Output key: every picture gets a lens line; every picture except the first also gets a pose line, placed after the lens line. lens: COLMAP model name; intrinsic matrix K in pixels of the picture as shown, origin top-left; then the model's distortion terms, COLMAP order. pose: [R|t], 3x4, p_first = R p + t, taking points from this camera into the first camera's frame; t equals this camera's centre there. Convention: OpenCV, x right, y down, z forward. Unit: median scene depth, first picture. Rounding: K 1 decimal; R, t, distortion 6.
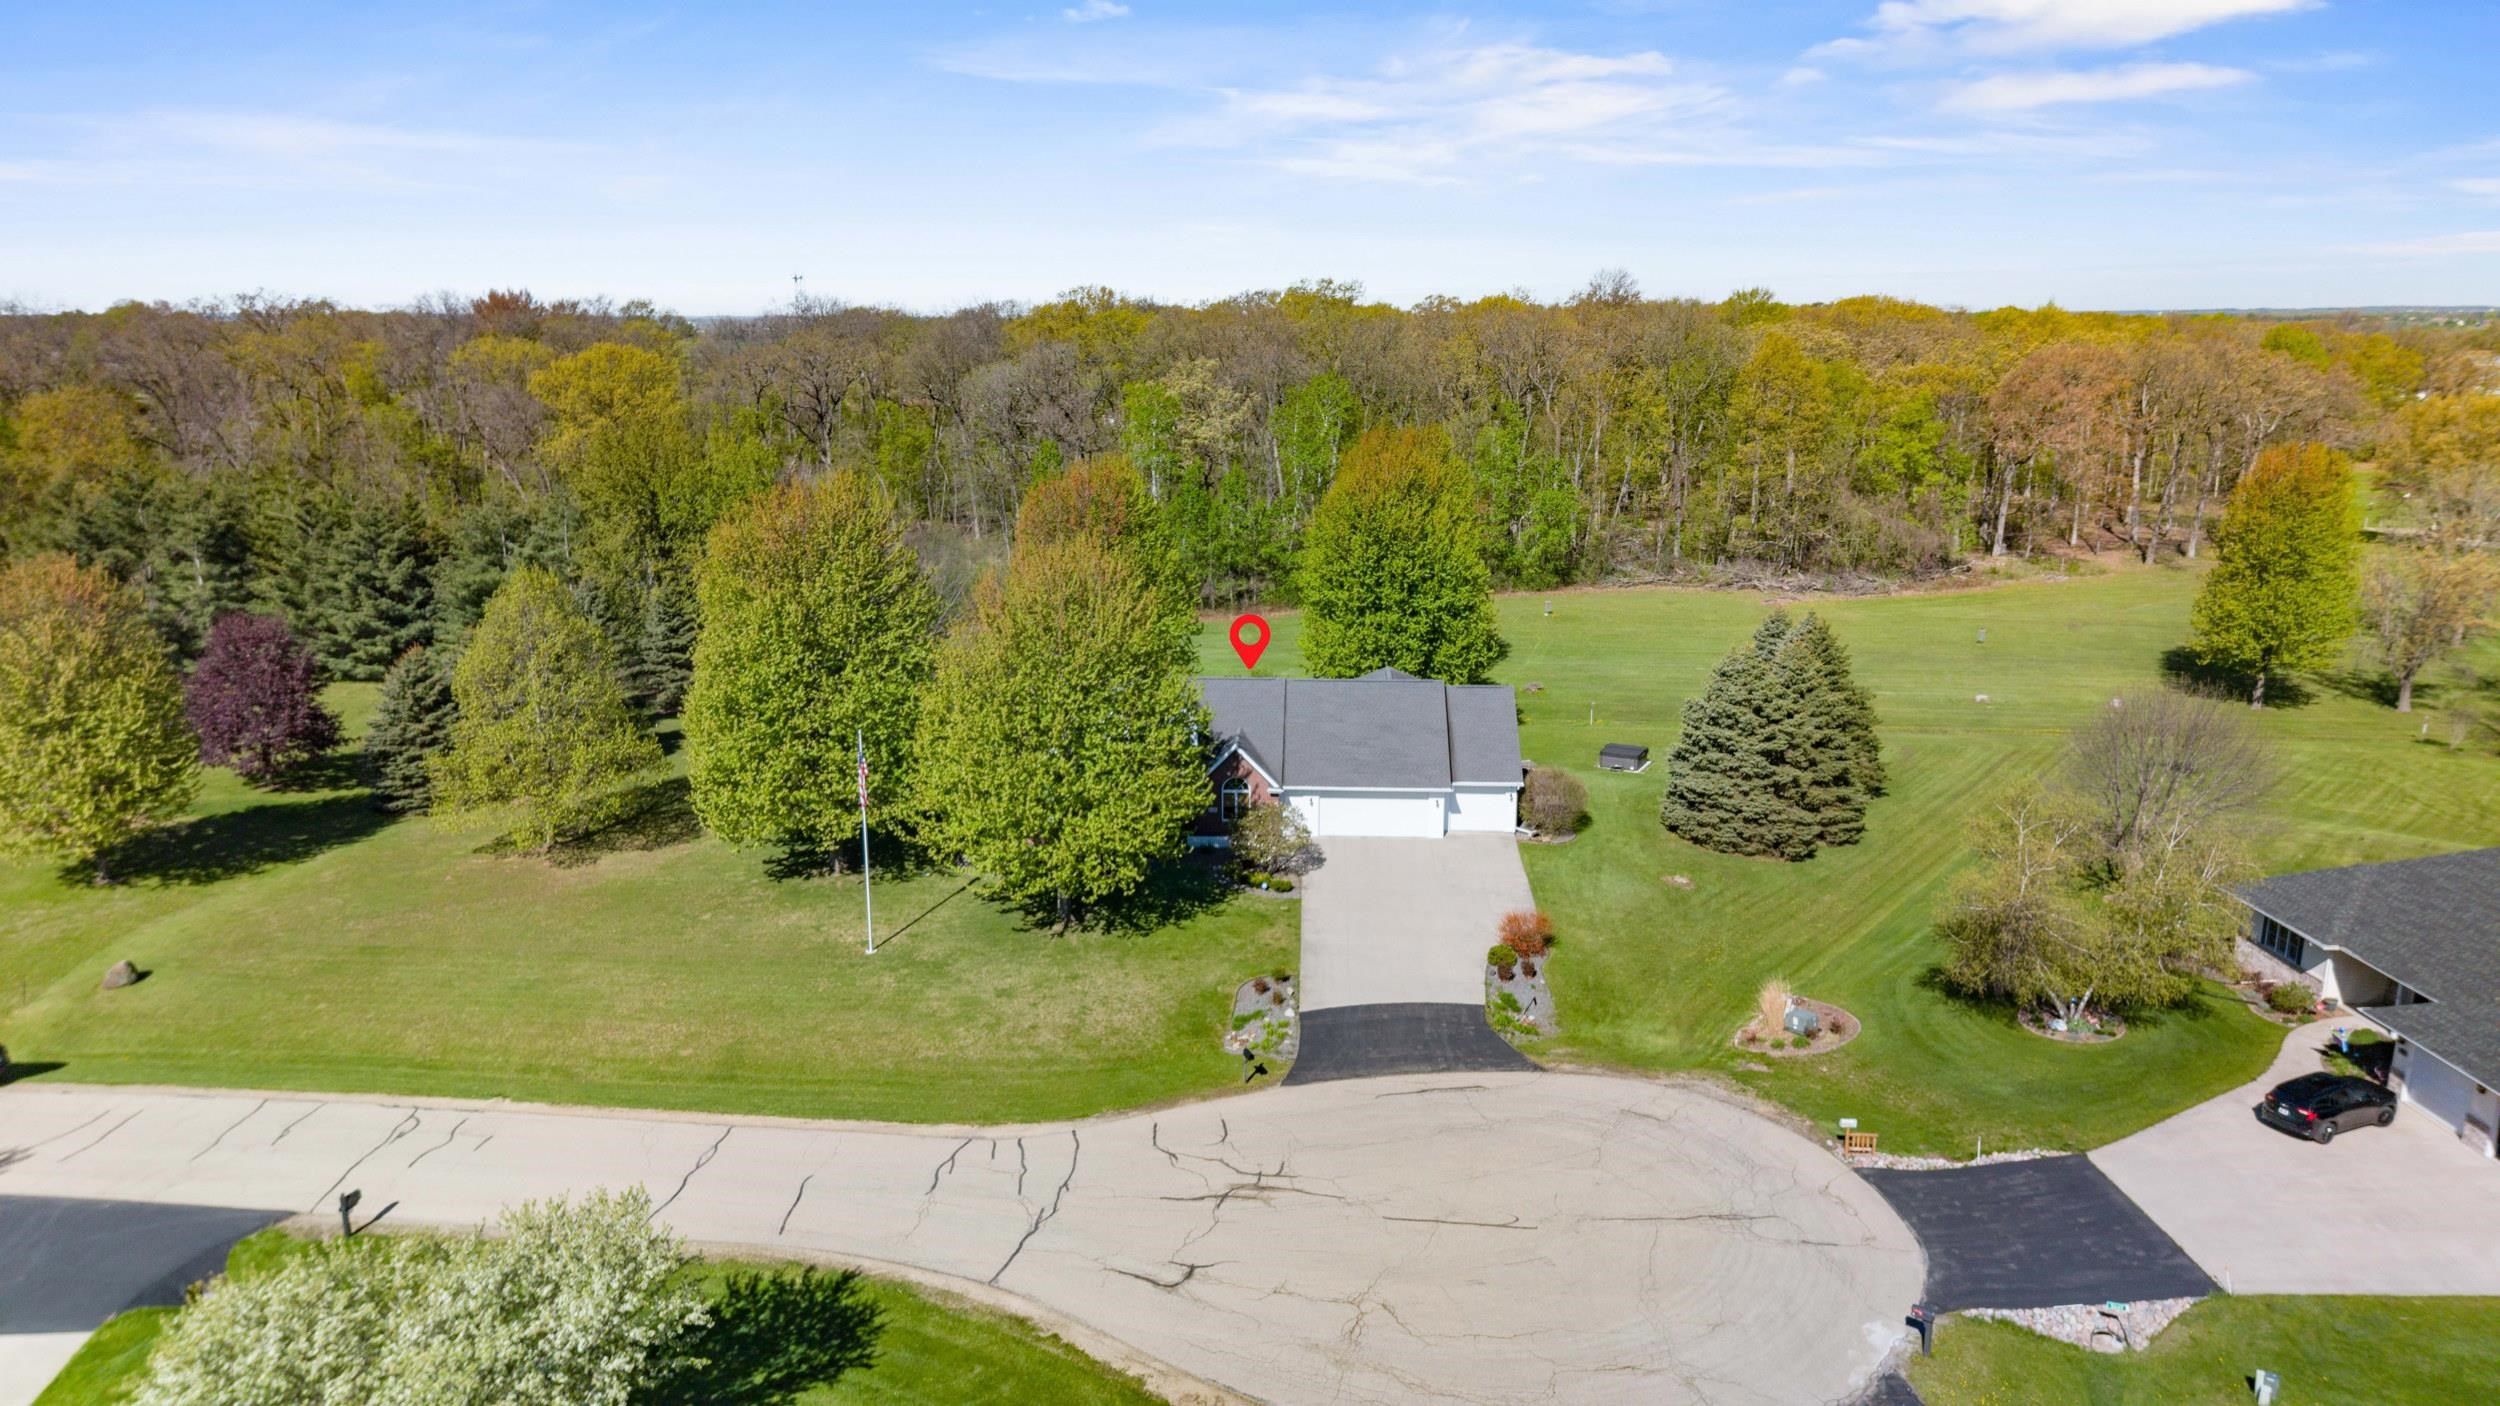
lens RADIAL K [[1689.0, 0, 1249.6], [0, 1689.0, 684.0], [0, 0, 1]] dist [0.031416, -0.033561]
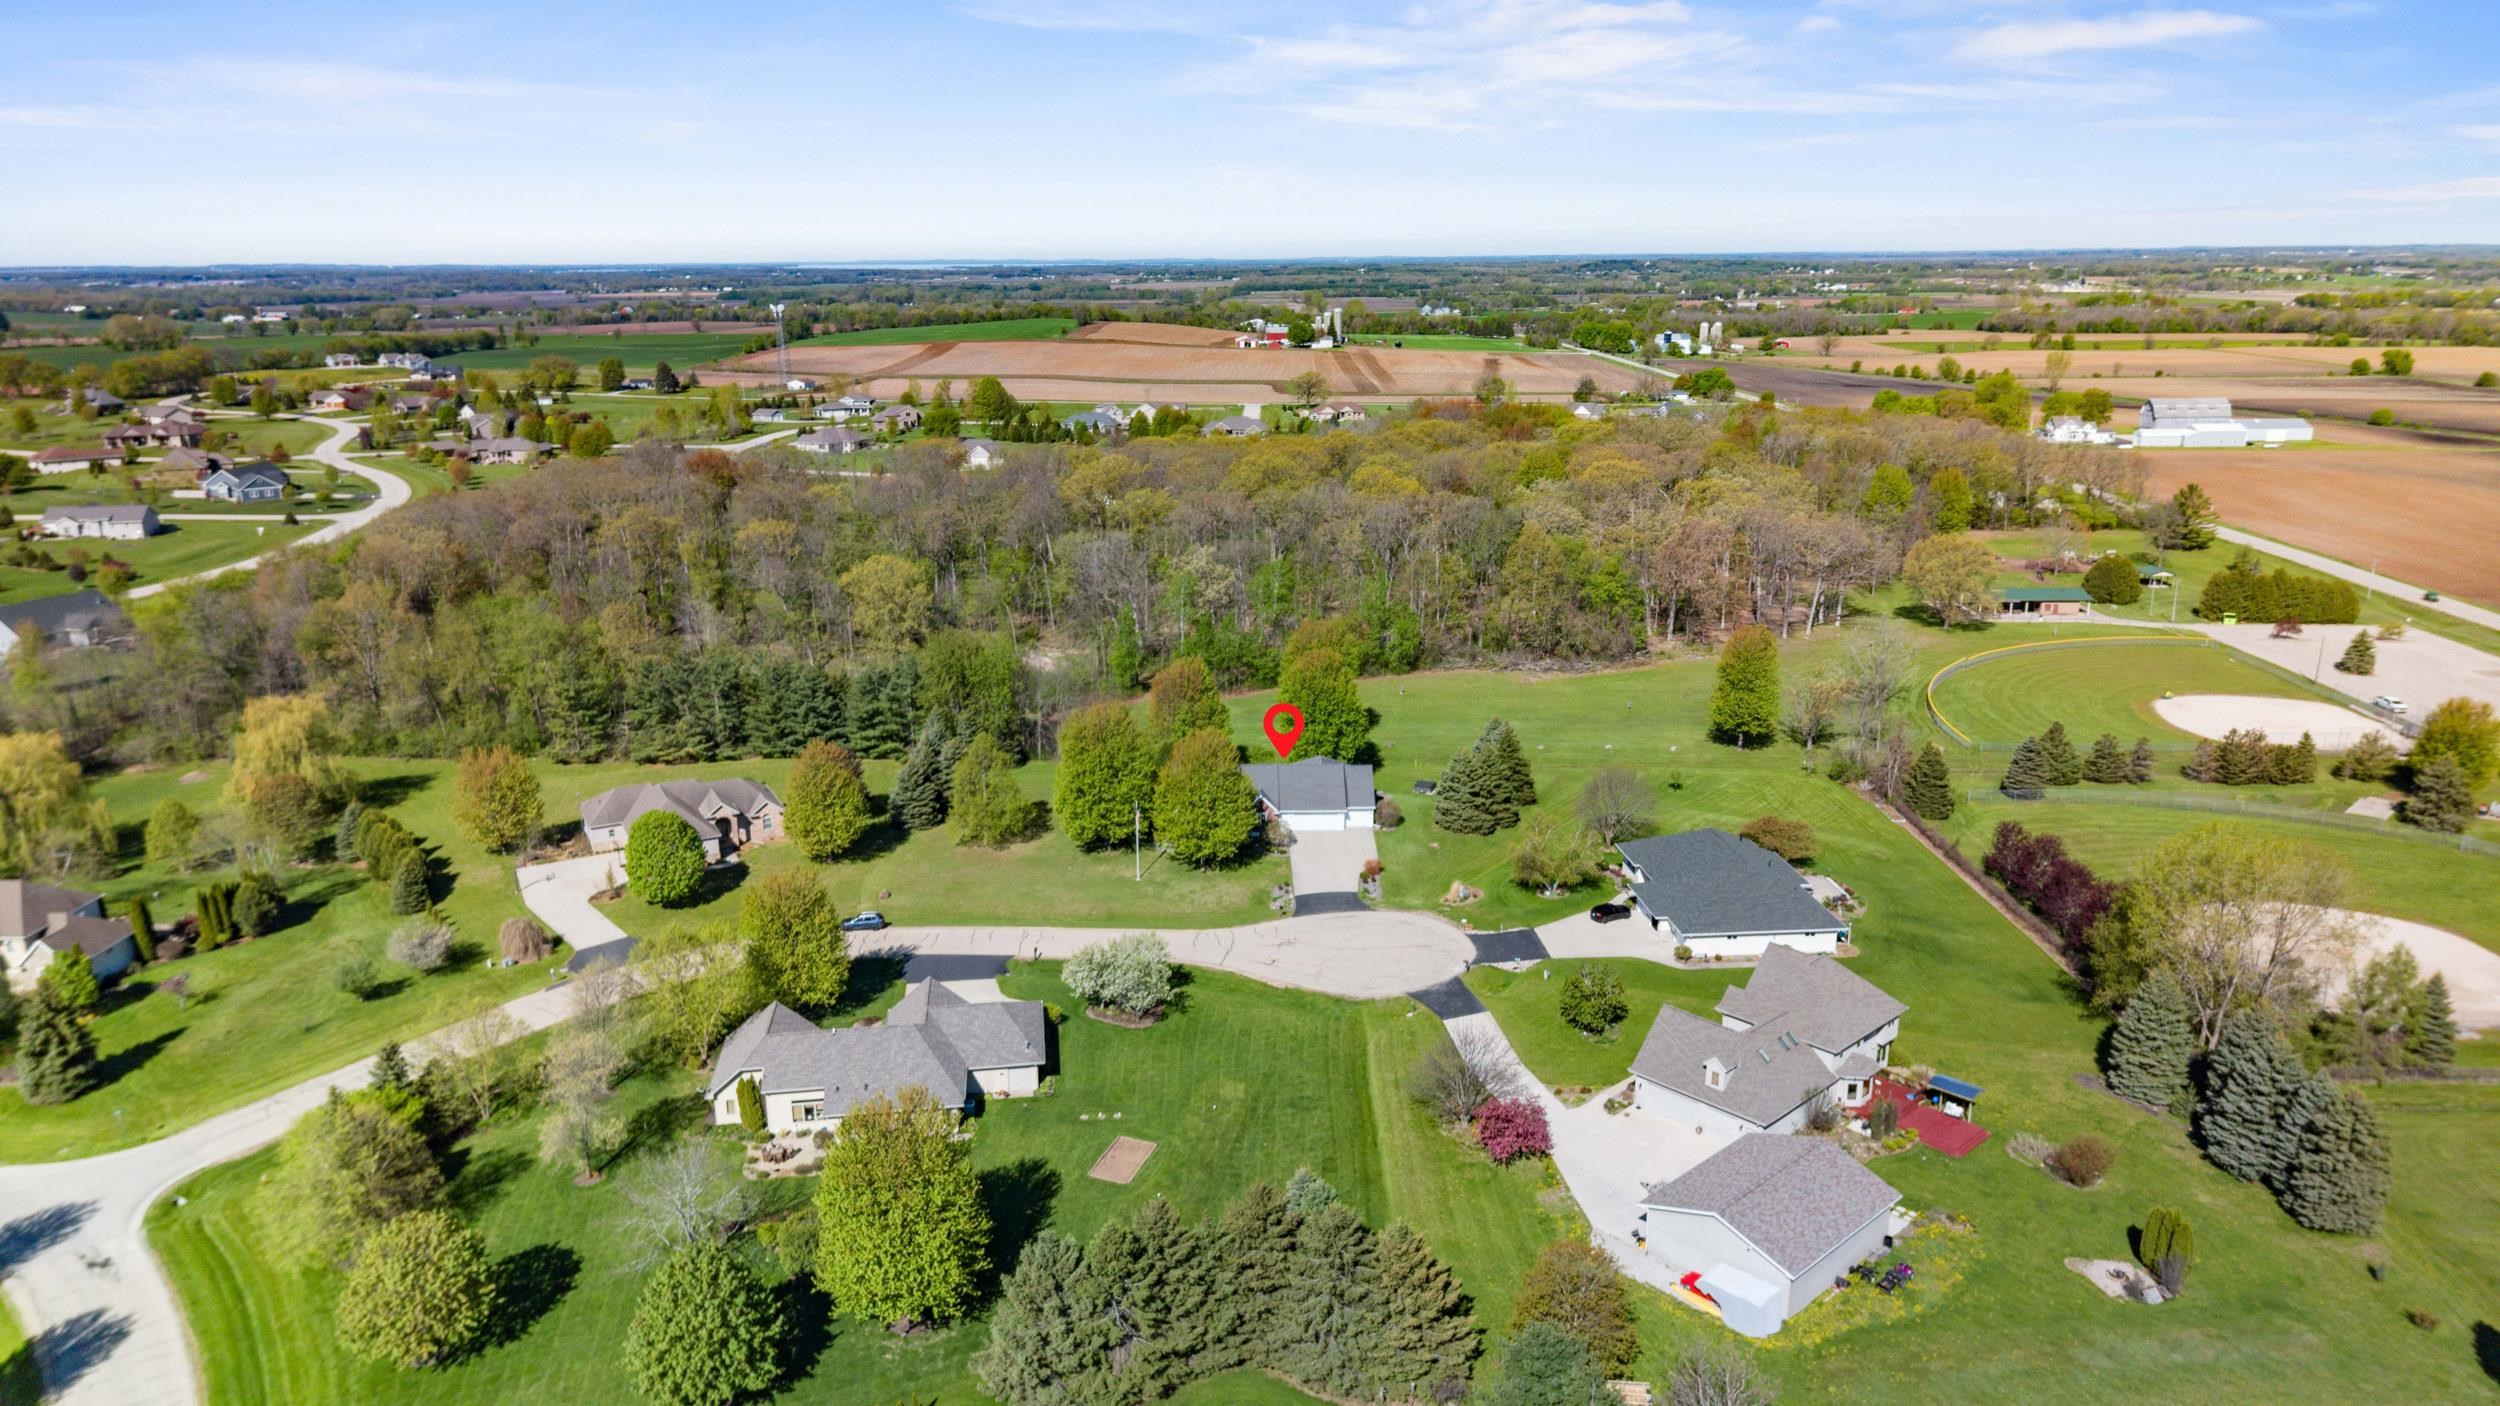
lens RADIAL K [[1674.0, 0, 1250.0], [0, 1674.0, 703.0], [0, 0, 1]] dist [0.125484, -0.164793]
pose [[0.998465, -0.021445, 0.051057, -0.152350], [0.019149, 0.998802, 0.045041, -0.219337], [-0.051962, -0.043994, 0.997680, -1.516986]]
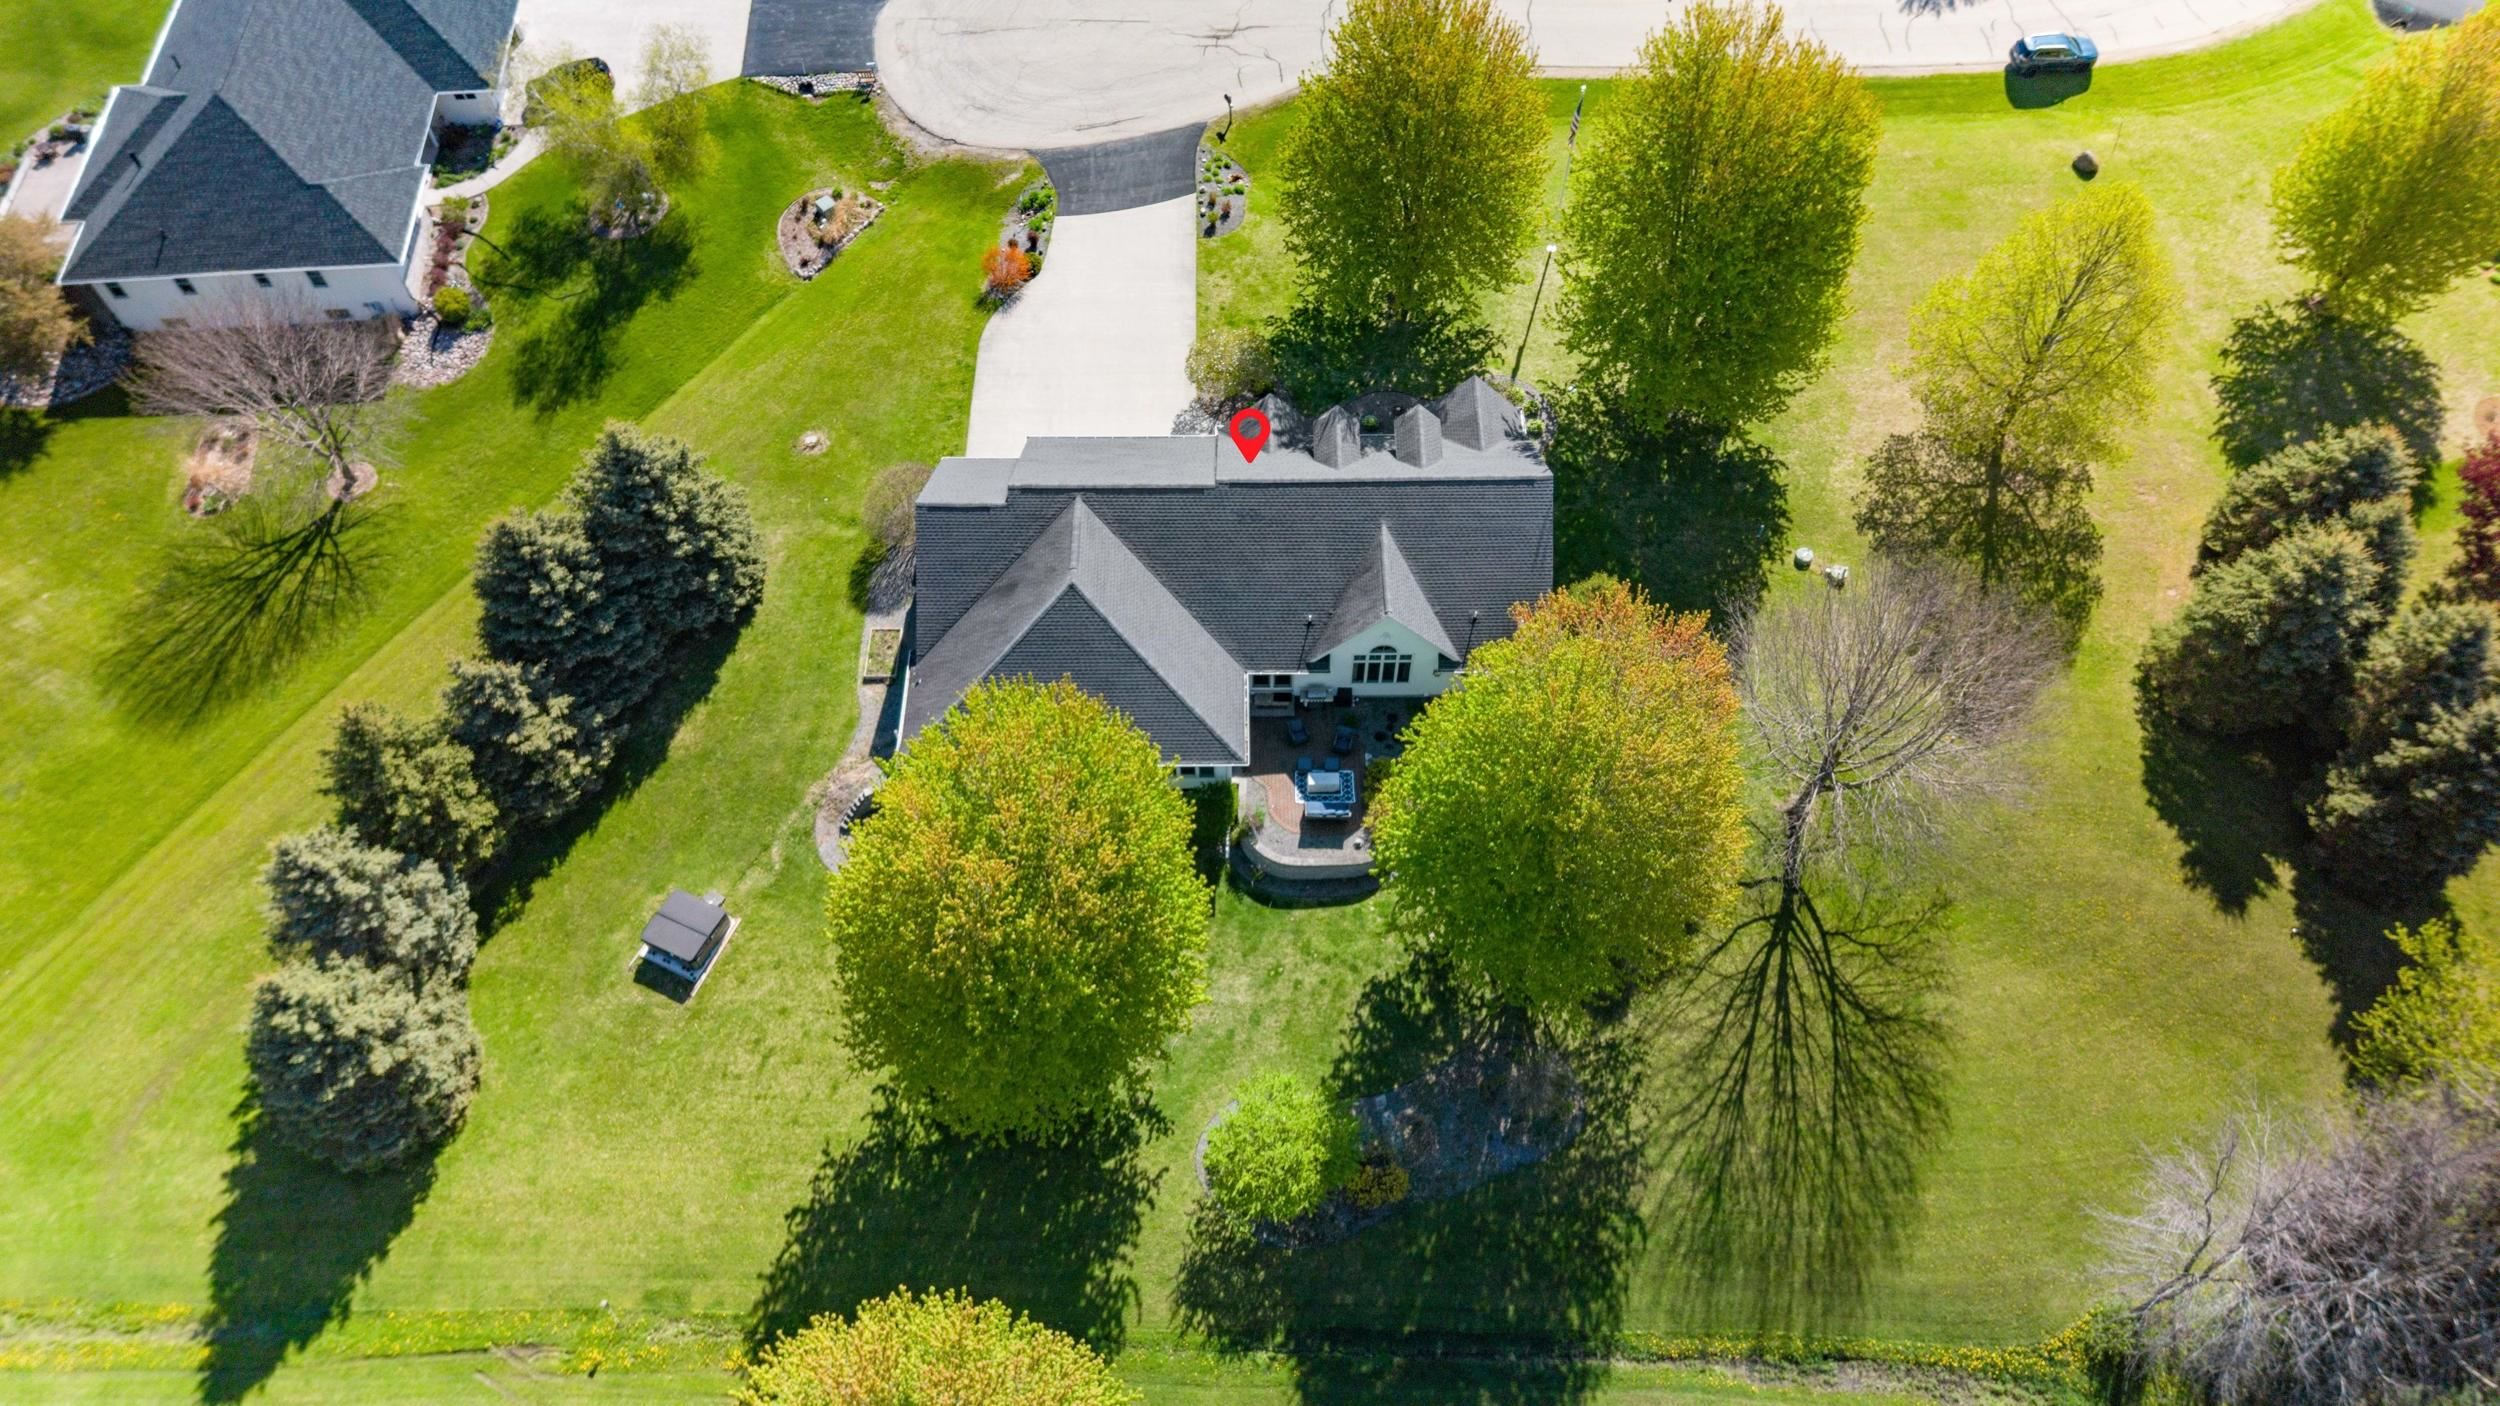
lens RADIAL K [[1695.4, 0, 1250.0], [0, 1695.4, 703.0], [0, 0, 1]] dist [-0.037915, 0.058994]
pose [[-0.998378, 0.052915, -0.021028, 0.029557], [-0.001627, 0.342651, 0.939461, -0.749105], [0.056917, 0.937971, -0.342009, 1.482577]]
